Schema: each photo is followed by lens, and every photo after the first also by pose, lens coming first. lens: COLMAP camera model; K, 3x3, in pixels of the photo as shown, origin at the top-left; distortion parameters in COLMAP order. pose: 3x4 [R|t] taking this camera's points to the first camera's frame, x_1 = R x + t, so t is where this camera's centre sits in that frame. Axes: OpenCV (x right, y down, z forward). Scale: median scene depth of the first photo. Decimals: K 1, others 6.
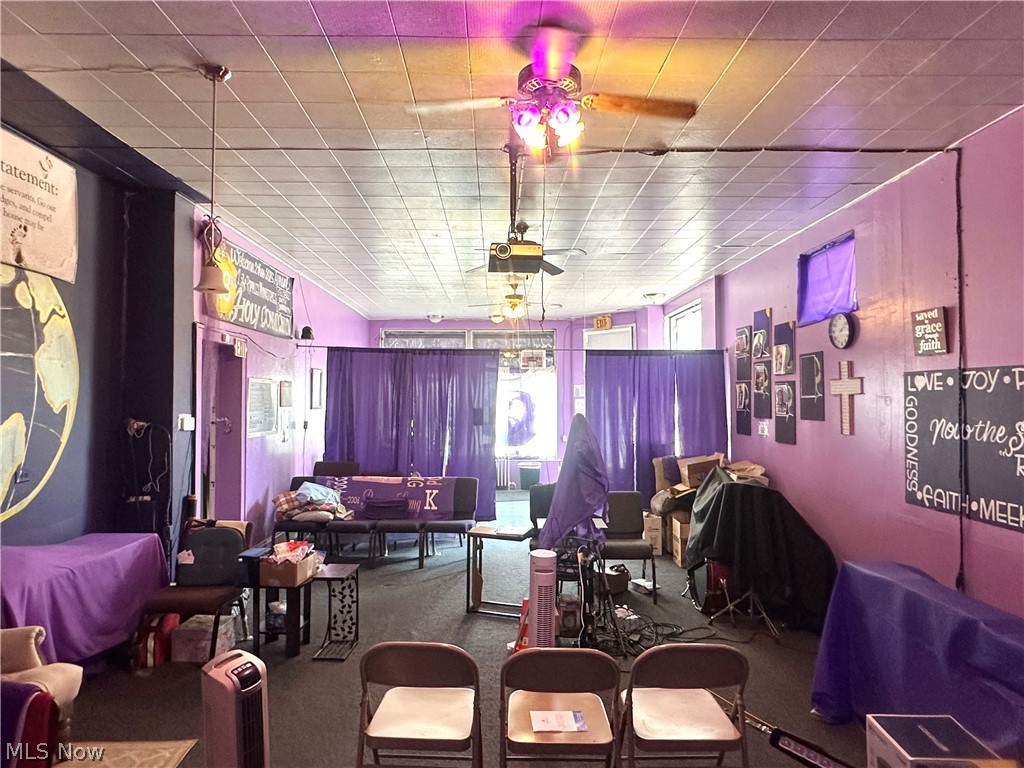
lens RADIAL K [[624.5, 0, 508.7], [0, 624.5, 384.0], [0, 0, 1]] dist [-0.000601, -0.000155]
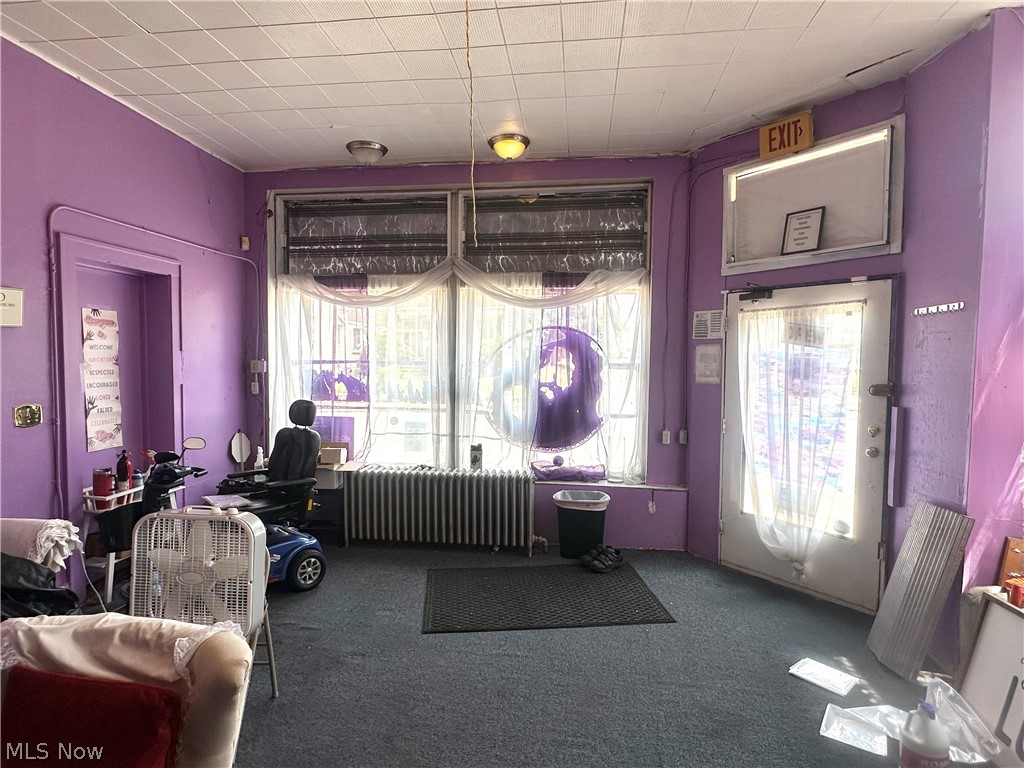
lens RADIAL K [[543.2, 0, 514.1], [0, 543.2, 384.2], [0, 0, 1]] dist [-0.000201, -0.000121]
pose [[0.987946, 0.019659, -0.153549, 0.042006], [-0.007900, 0.997014, 0.076815, 0.022275], [0.154600, -0.074676, 0.985151, 0.608561]]
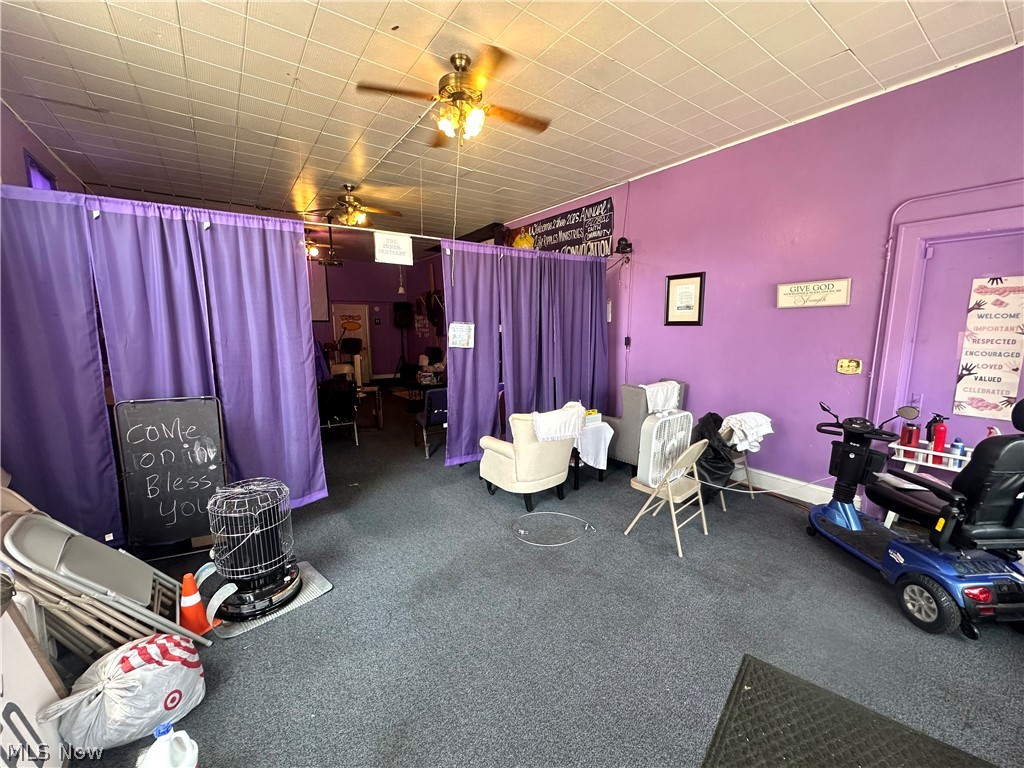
lens RADIAL K [[407.9, 0, 508.4], [0, 407.9, 384.2], [0, 0, 1]] dist [-0.002106, 0.000127]
pose [[-0.829439, 0.085829, -0.551963, 0.078148], [0.020092, 0.992070, 0.124073, 0.026313], [0.558235, 0.091821, -0.824586, 0.749687]]
